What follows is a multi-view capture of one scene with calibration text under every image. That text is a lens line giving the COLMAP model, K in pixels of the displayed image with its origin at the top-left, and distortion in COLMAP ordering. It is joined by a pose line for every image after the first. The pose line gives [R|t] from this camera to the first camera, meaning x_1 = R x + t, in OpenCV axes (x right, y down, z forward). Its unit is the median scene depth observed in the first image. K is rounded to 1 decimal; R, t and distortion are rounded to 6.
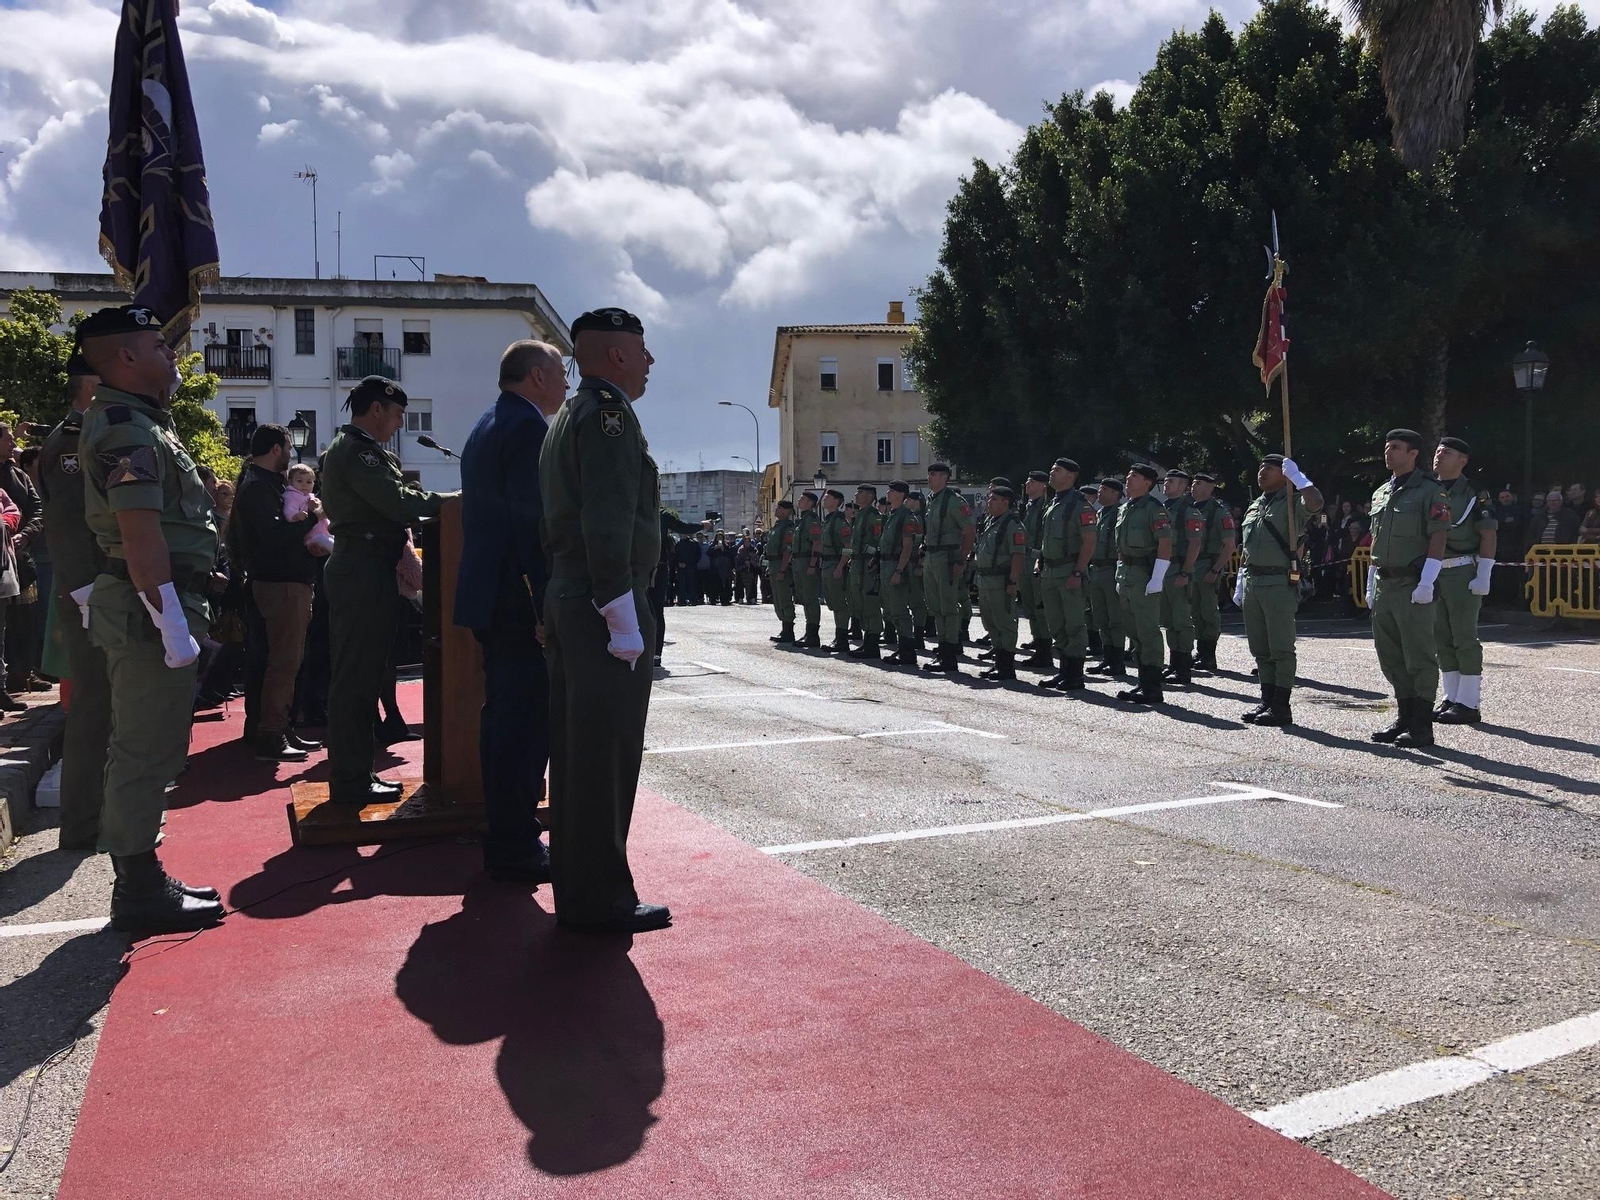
lens RADIAL K [[1307.9, 0, 784.6], [0, 1307.9, 594.7], [0, 0, 1]] dist [0.016273, -0.006221]
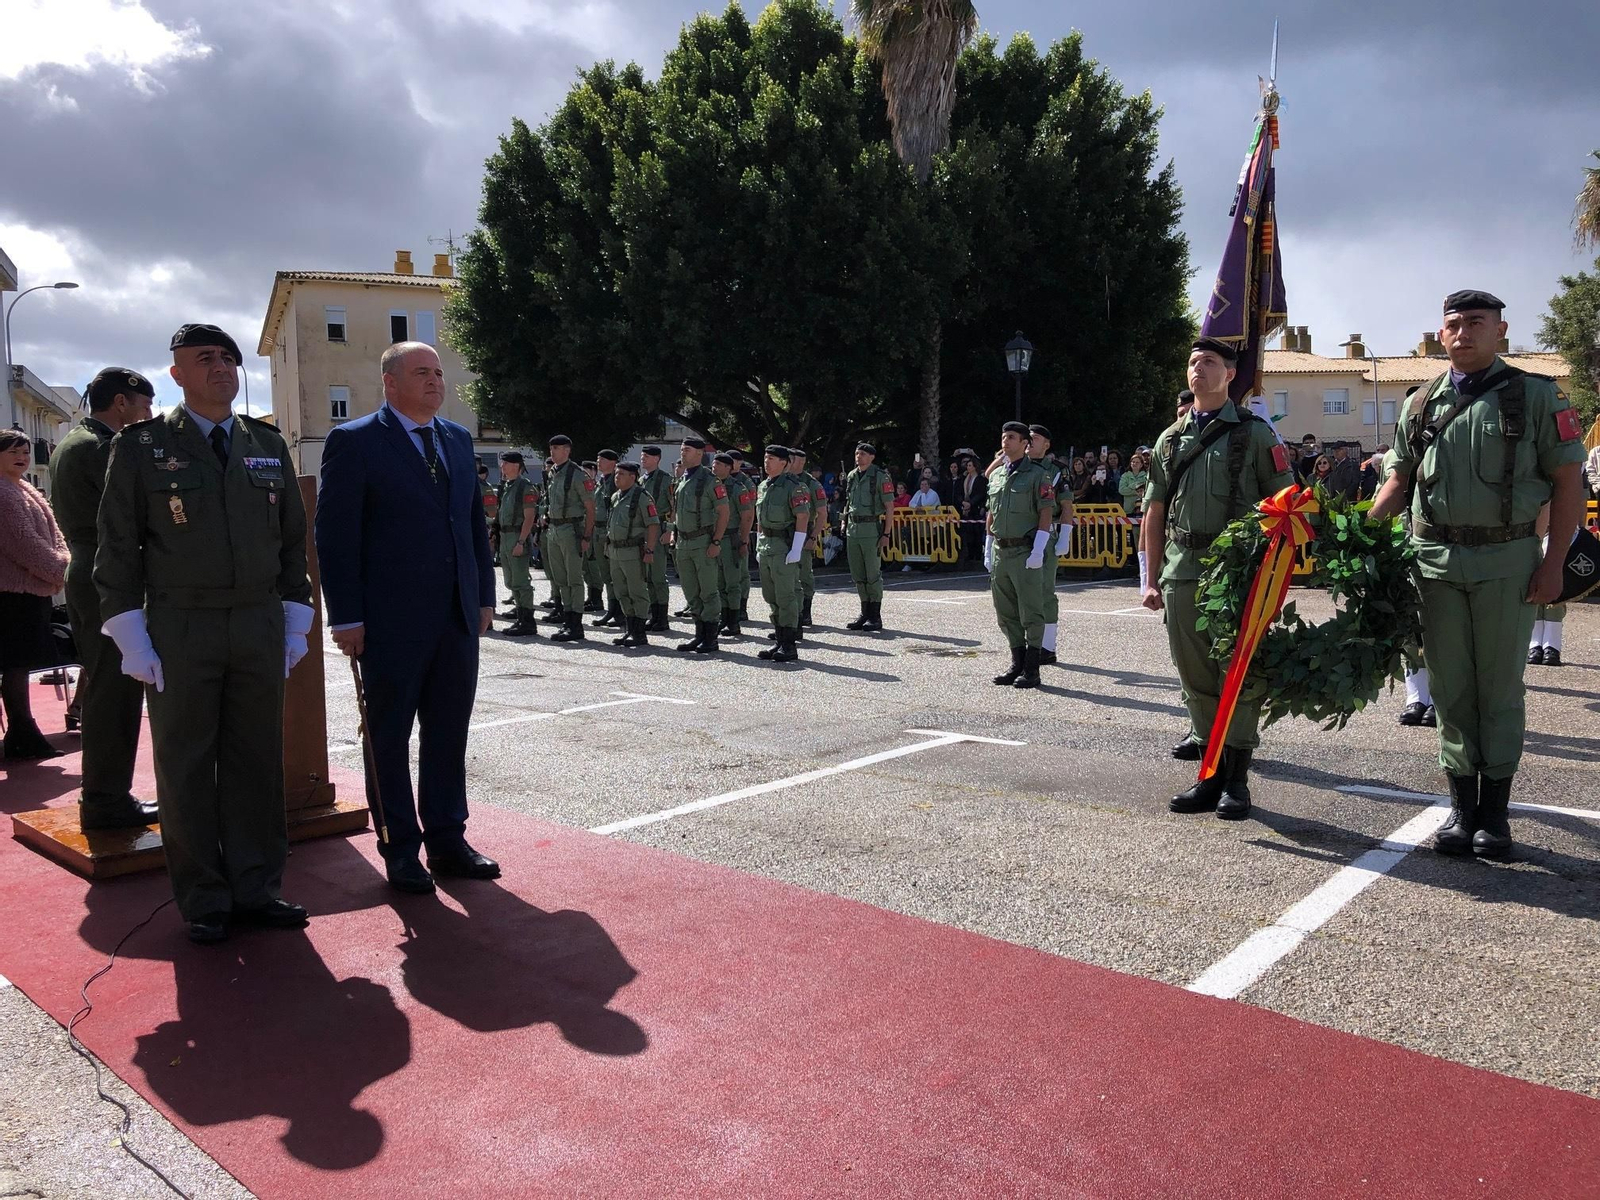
lens RADIAL K [[1307.9, 0, 800.3], [0, 1307.9, 582.1], [0, 0, 1]] dist [0.016273, -0.006221]
pose [[0.924617, -0.036081, 0.379186, -0.045122], [0.026663, 0.999192, 0.030059, -0.006000], [-0.379965, -0.017683, 0.924832, -0.008409]]
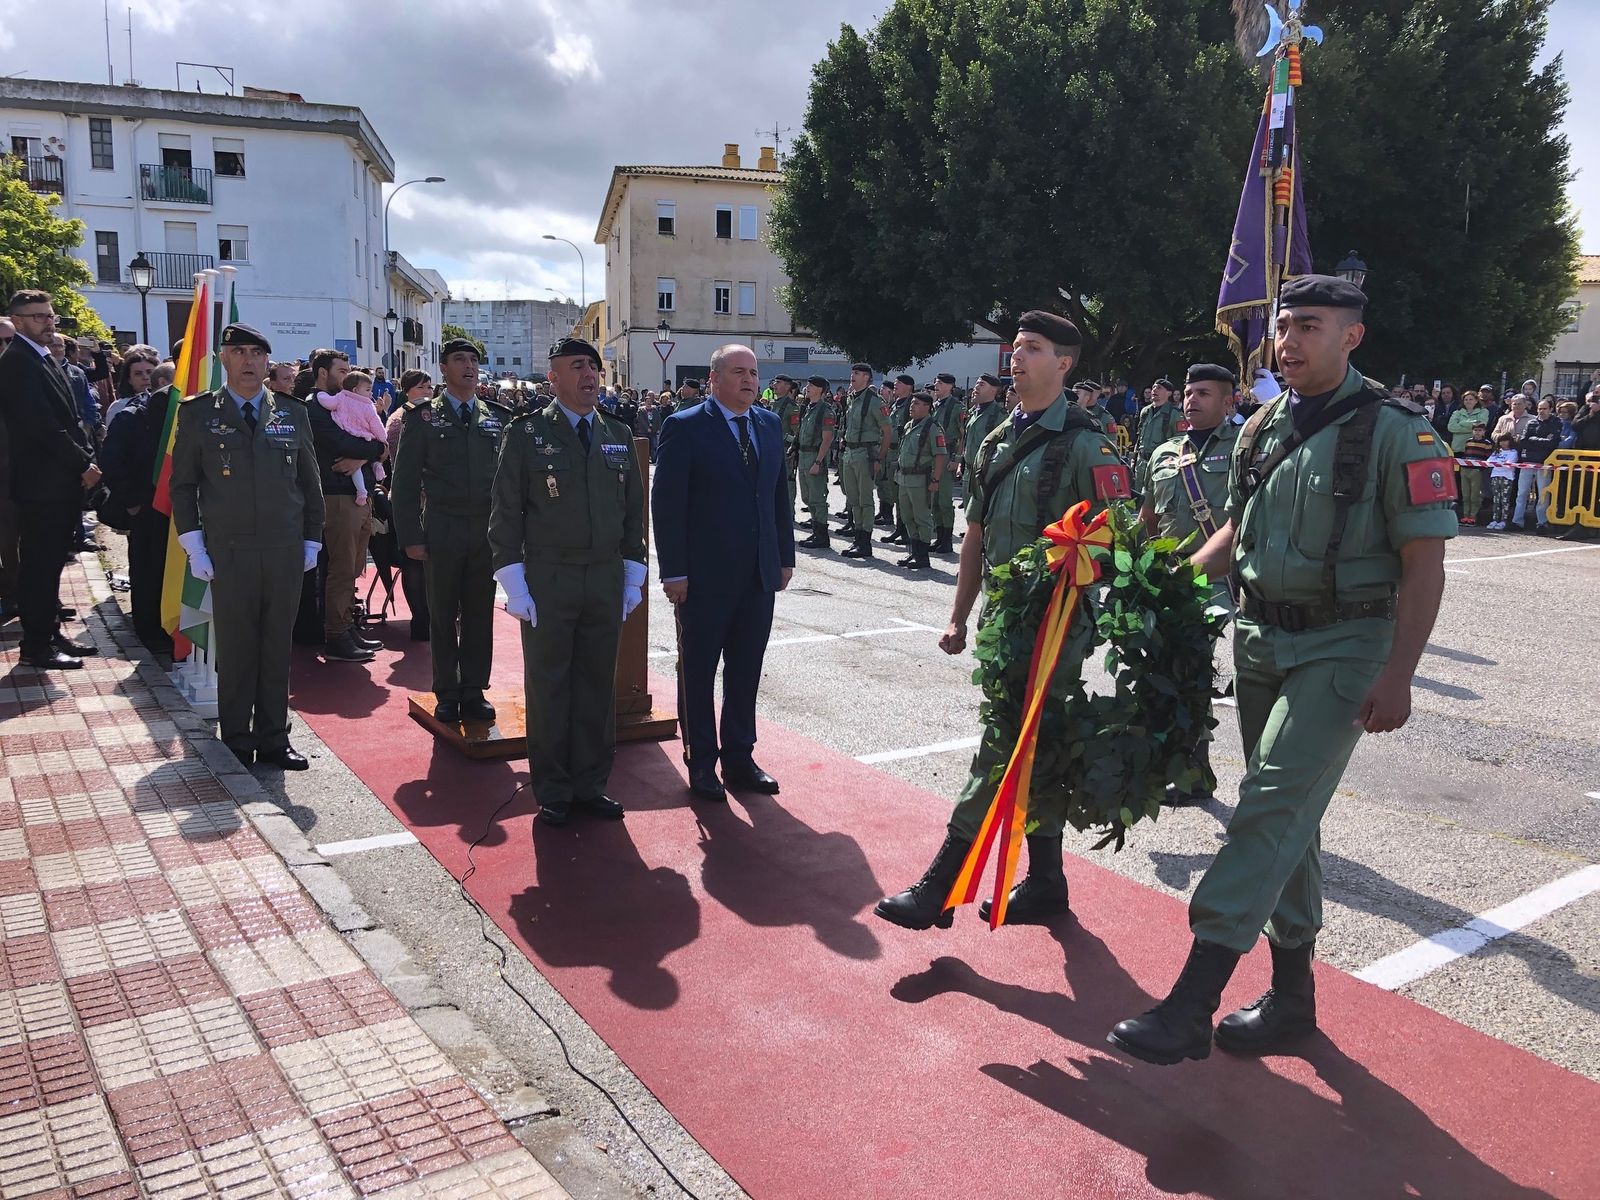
lens RADIAL K [[1307.9, 0, 784.0], [0, 1307.9, 577.9], [0, 0, 1]] dist [0.016273, -0.006221]
pose [[0.988779, 0.009171, 0.149104, -0.047853], [-0.025711, 0.993667, 0.109386, -0.019032], [-0.147156, -0.111992, 0.982753, -0.033175]]
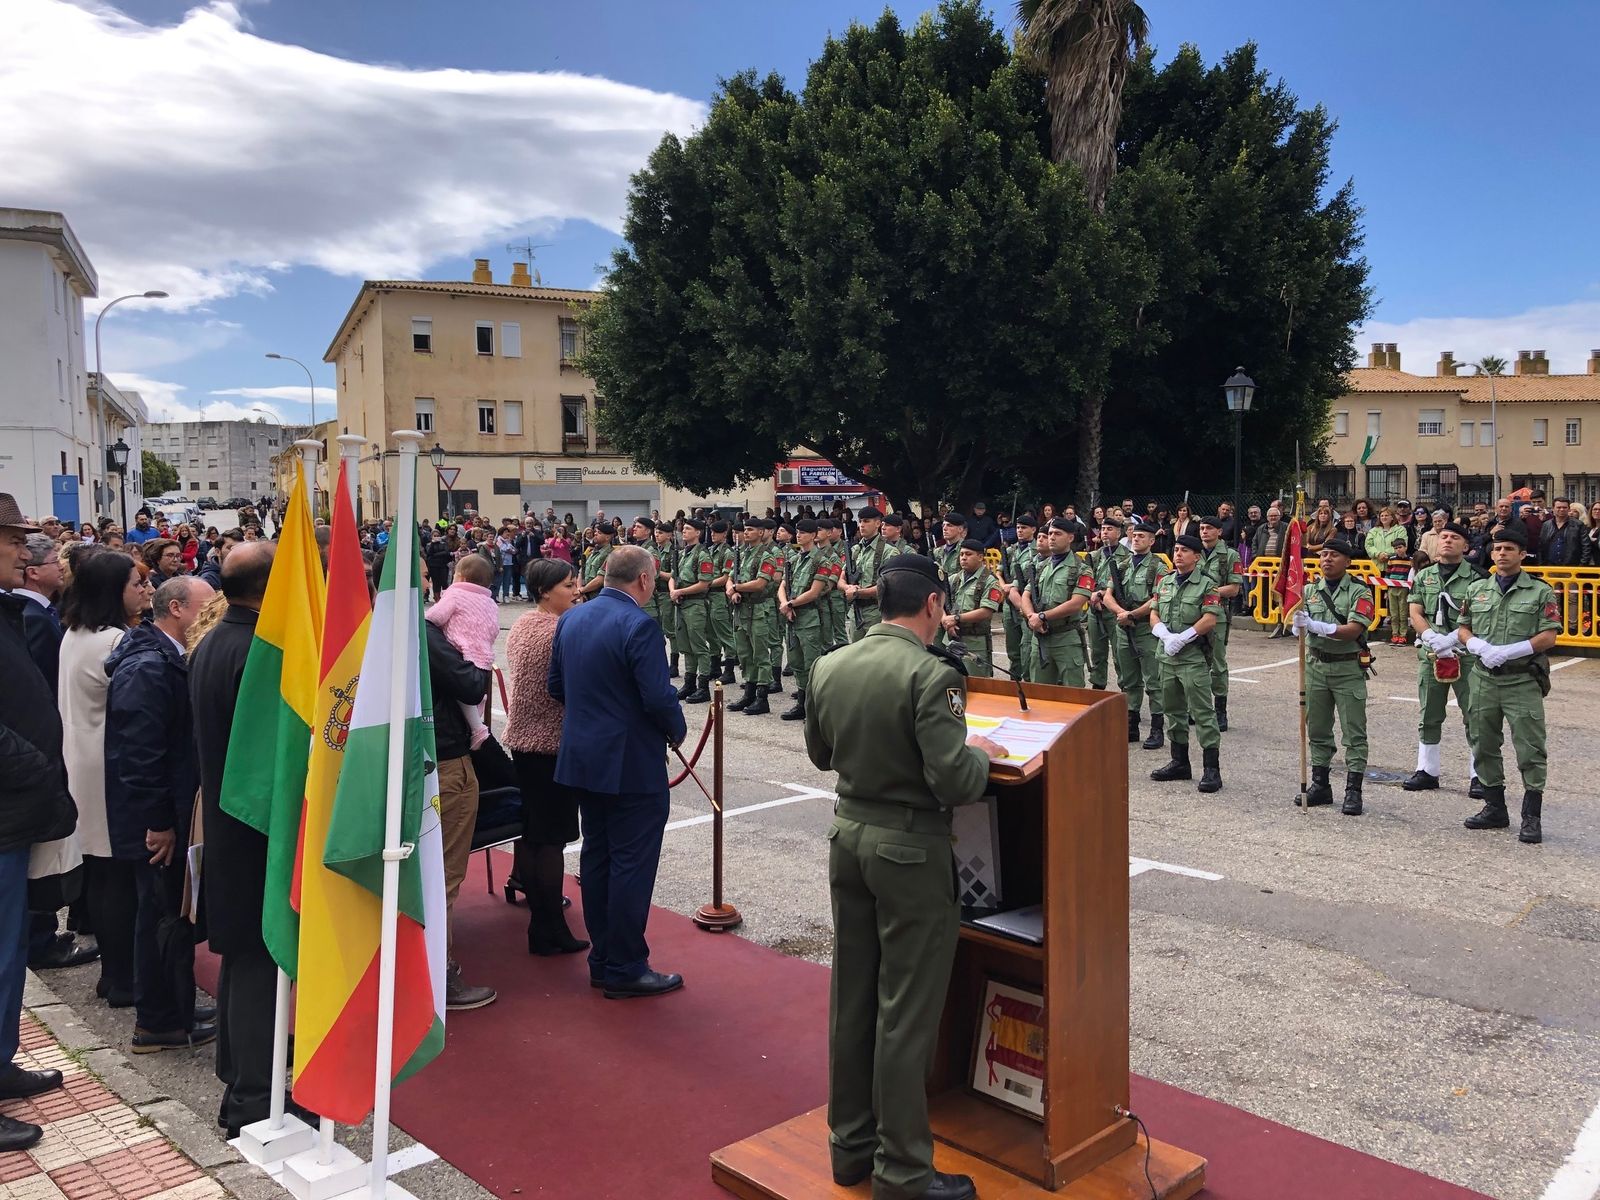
lens RADIAL K [[1307.9, 0, 783.3], [0, 1307.9, 605.7], [0, 0, 1]] dist [0.016273, -0.006221]
pose [[0.934168, -0.027810, 0.355748, -0.126024], [0.012425, 0.998889, 0.045460, -0.034252], [-0.356617, -0.038047, 0.933476, 0.074563]]
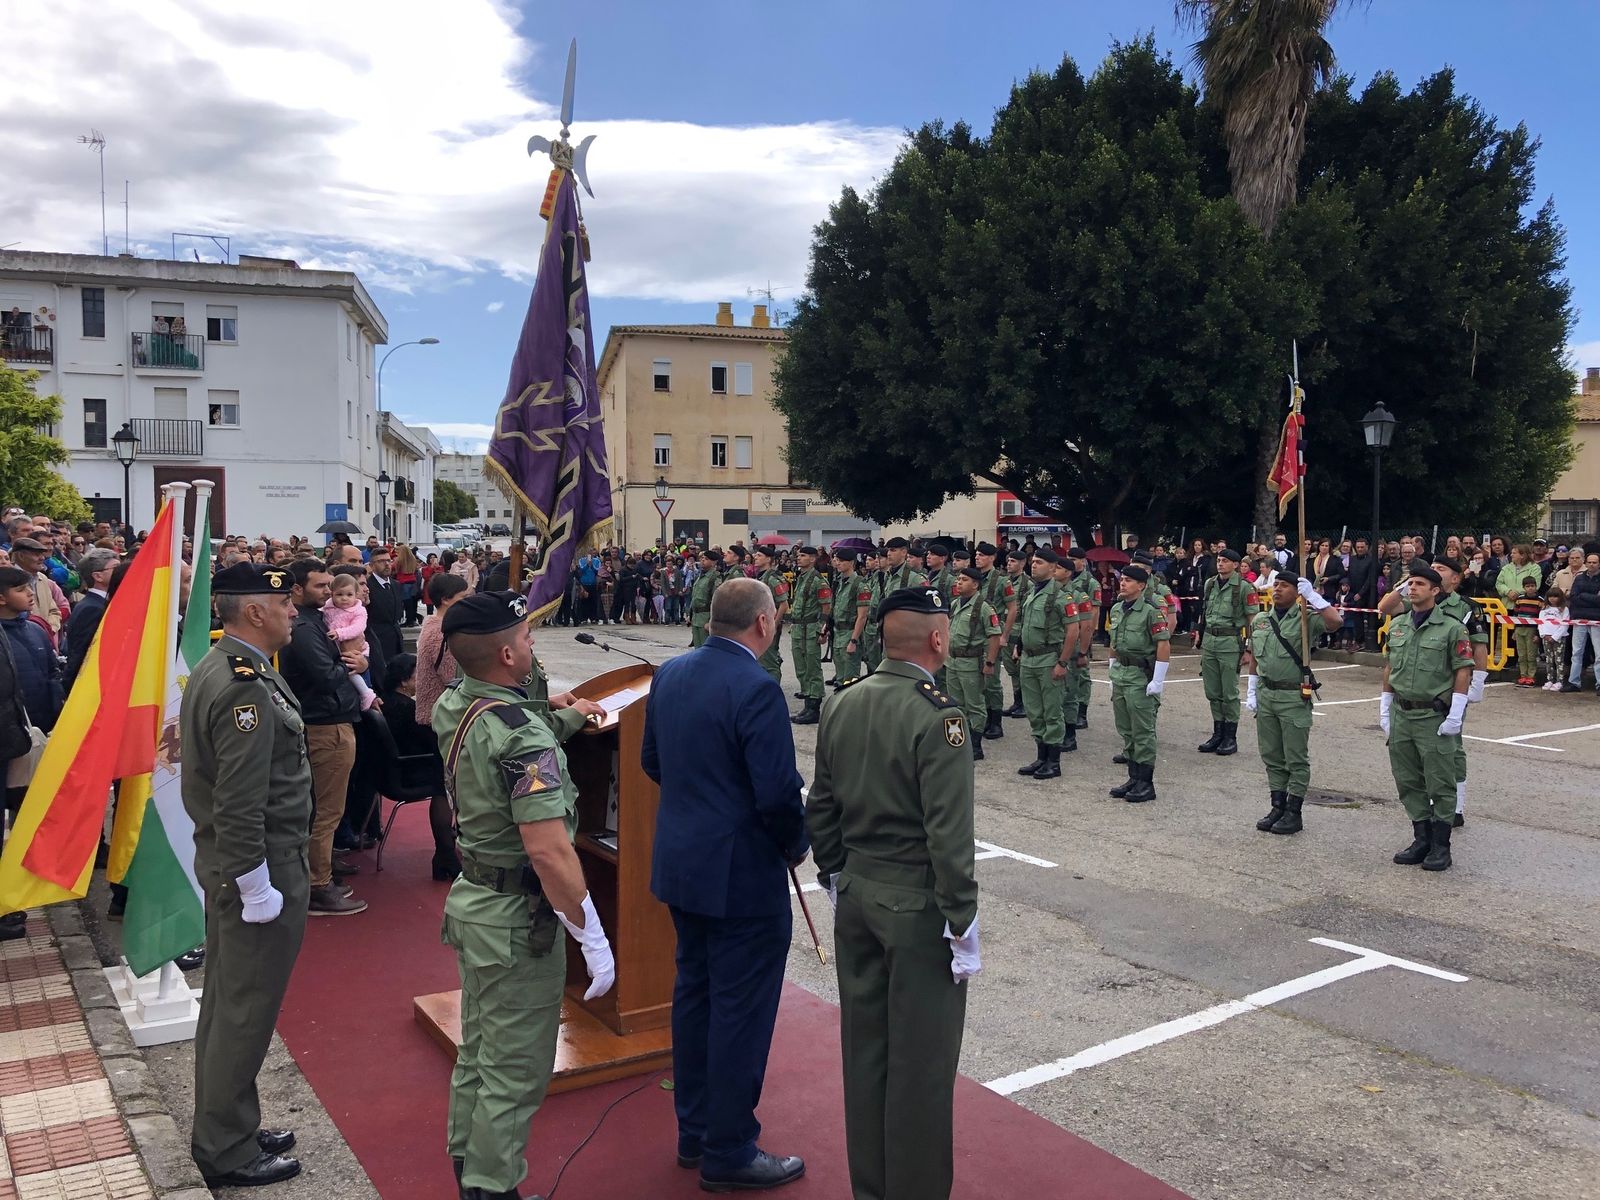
lens RADIAL K [[1307.9, 0, 799.6], [0, 1307.9, 585.5], [0, 0, 1]] dist [0.016273, -0.006221]
pose [[0.986026, 0.003533, 0.166556, -0.056354], [-0.004558, 0.999973, 0.005774, -0.031917], [-0.166532, -0.006453, 0.986015, 0.011178]]
